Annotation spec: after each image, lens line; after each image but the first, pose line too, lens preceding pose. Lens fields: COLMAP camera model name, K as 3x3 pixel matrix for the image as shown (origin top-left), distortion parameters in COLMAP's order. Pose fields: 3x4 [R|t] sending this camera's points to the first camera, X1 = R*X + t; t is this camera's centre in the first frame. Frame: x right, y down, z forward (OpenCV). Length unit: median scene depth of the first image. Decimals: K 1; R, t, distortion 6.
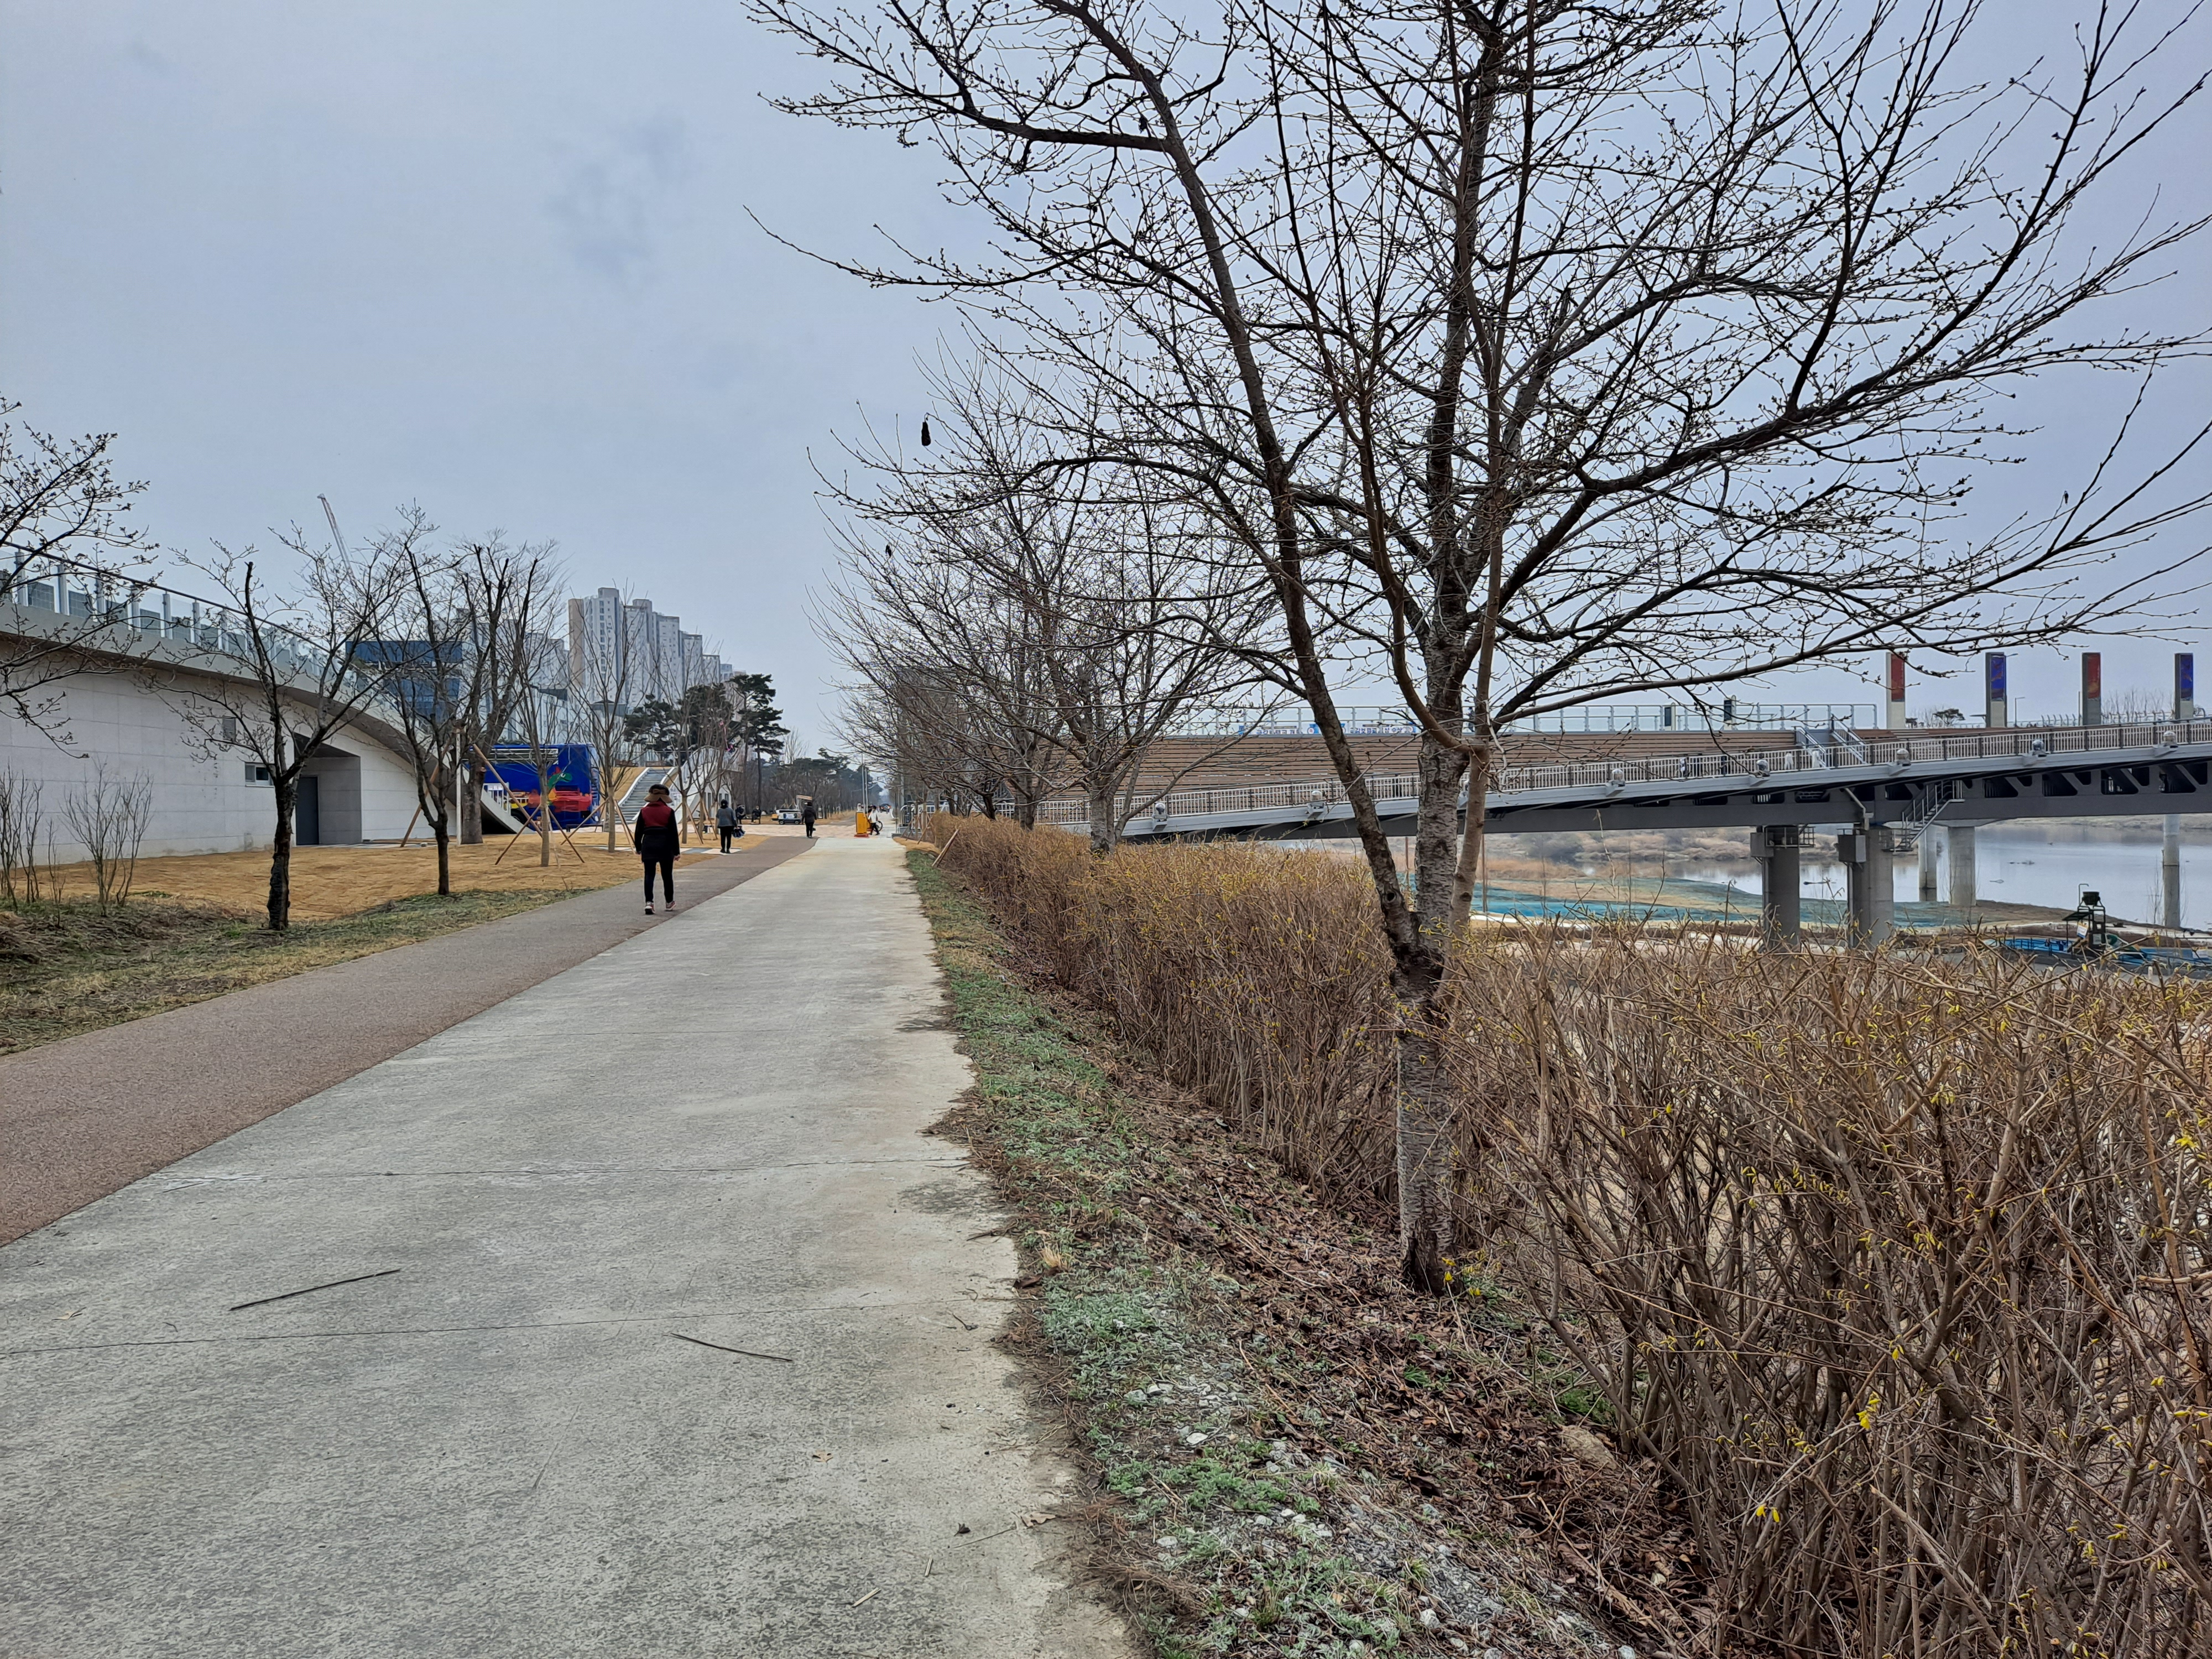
lens RADIAL K [[1664.5, 0, 1106.0], [0, 1664.5, 829.5], [0, 0, 1]] dist [0.102454, -0.118684]
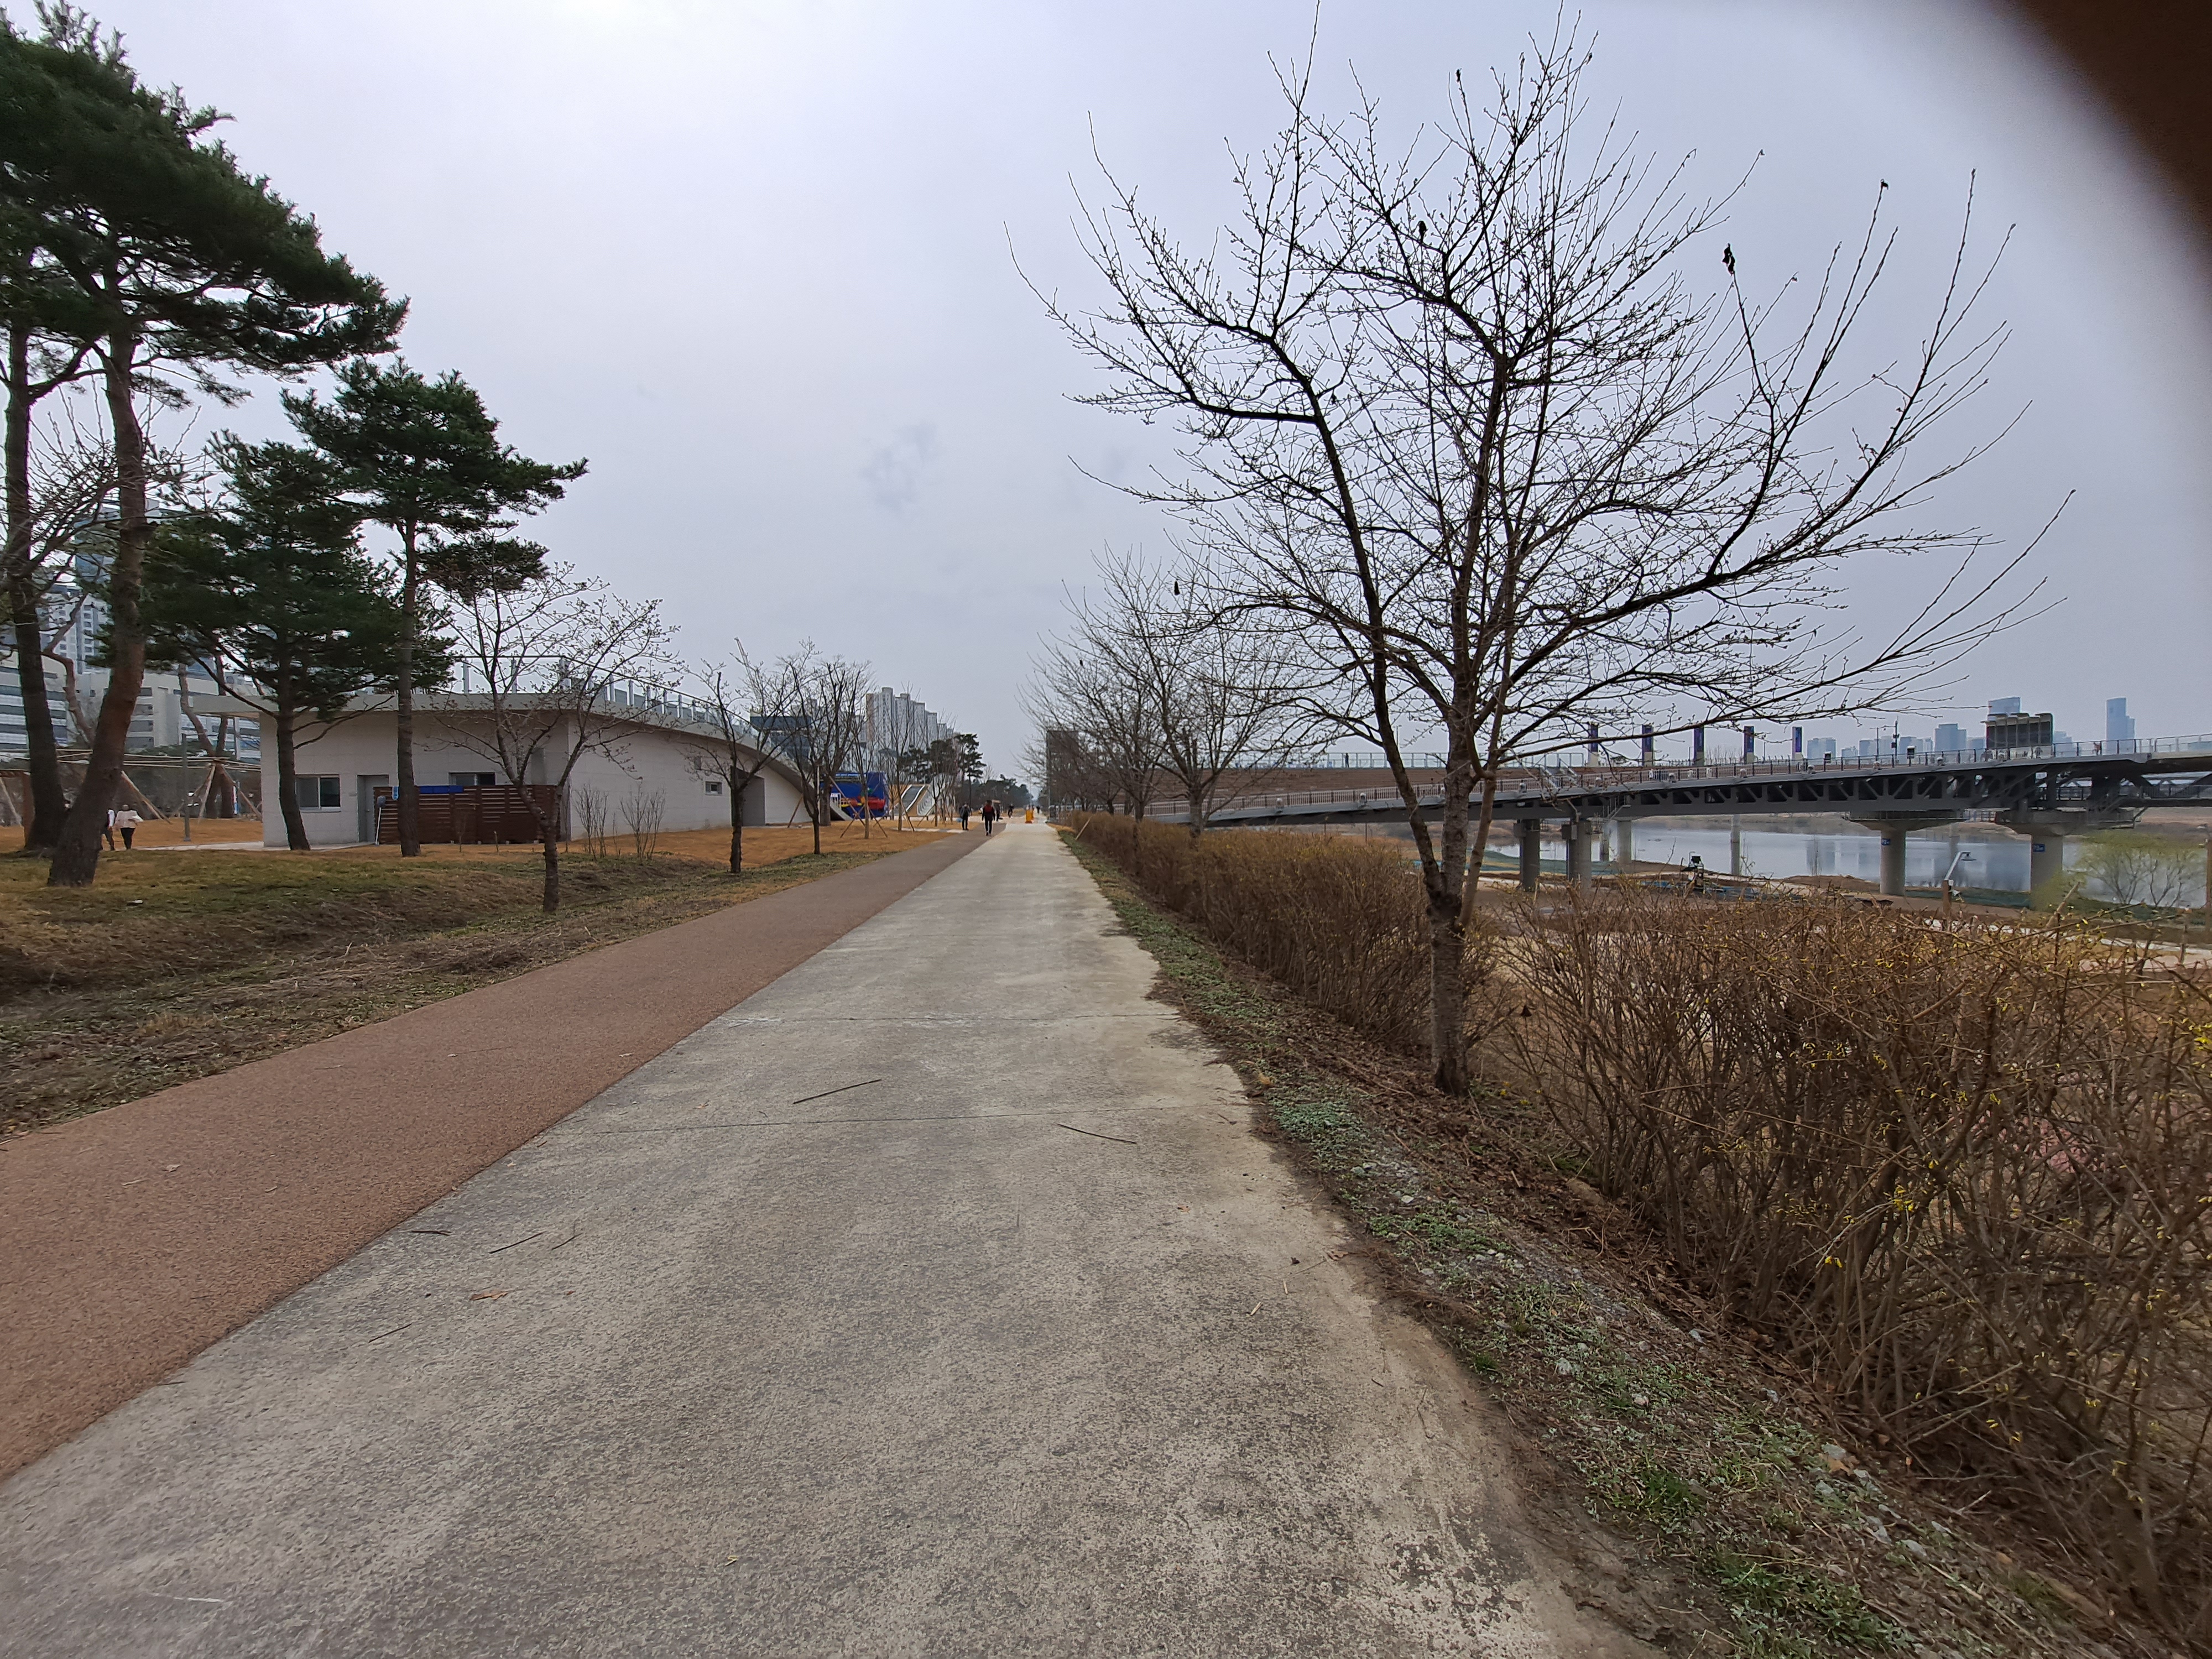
lens RADIAL K [[892.0, 0, 1106.0], [0, 892.0, 829.5], [0, 0, 1]] dist [-0.001835, -0.000042]
pose [[0.999845, 0.004789, -0.016968, -0.137034], [-0.004580, 0.999913, 0.012334, -0.003169], [0.017026, -0.012255, 0.999780, 0.083840]]
